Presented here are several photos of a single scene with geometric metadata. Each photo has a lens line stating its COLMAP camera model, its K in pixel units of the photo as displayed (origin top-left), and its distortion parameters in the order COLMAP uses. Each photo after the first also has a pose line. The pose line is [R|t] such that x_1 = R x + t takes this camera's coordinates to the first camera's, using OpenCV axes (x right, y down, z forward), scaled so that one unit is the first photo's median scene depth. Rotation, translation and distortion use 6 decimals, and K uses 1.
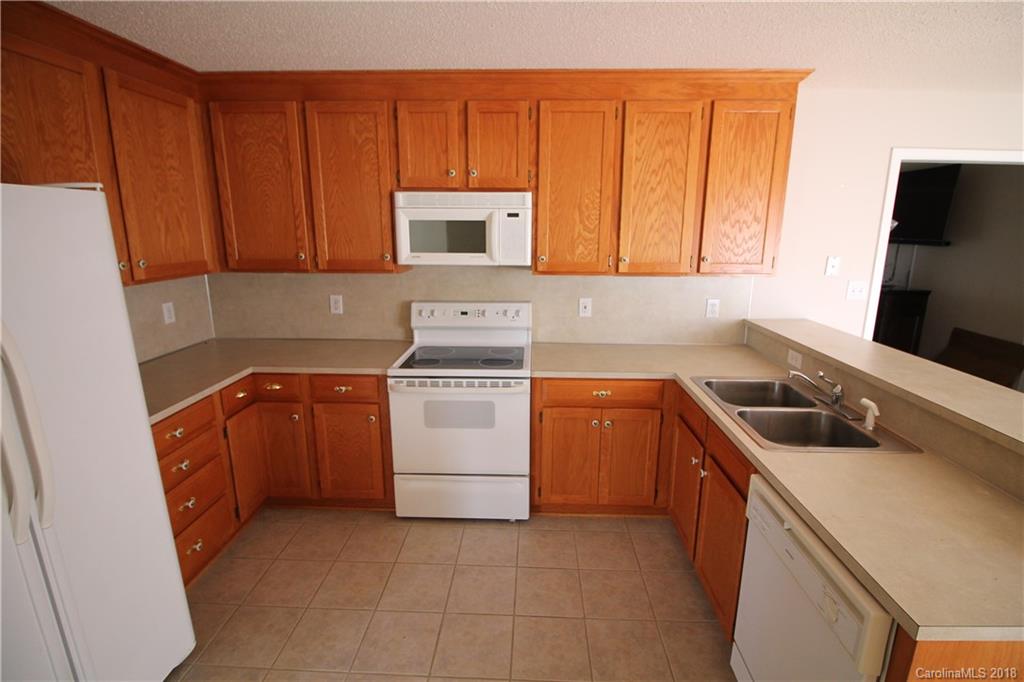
lens RADIAL K [[481.3, 0, 512.9], [0, 481.3, 334.9], [0, 0, 1]] dist [-0.009823, -0.005852]
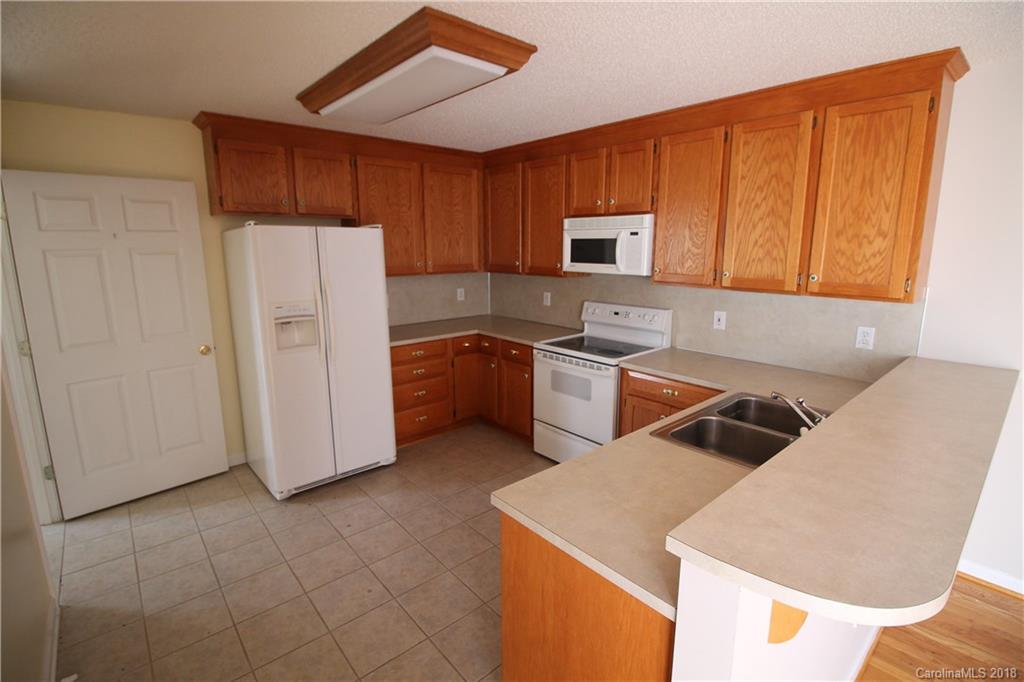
lens RADIAL K [[481.3, 0, 519.6], [0, 481.3, 333.5], [0, 0, 1]] dist [-0.009823, -0.005852]
pose [[0.683596, 0.129203, -0.718333, 0.706212], [-0.156181, 0.987304, 0.028953, 0.009777], [0.712954, 0.092398, 0.695096, -0.027288]]
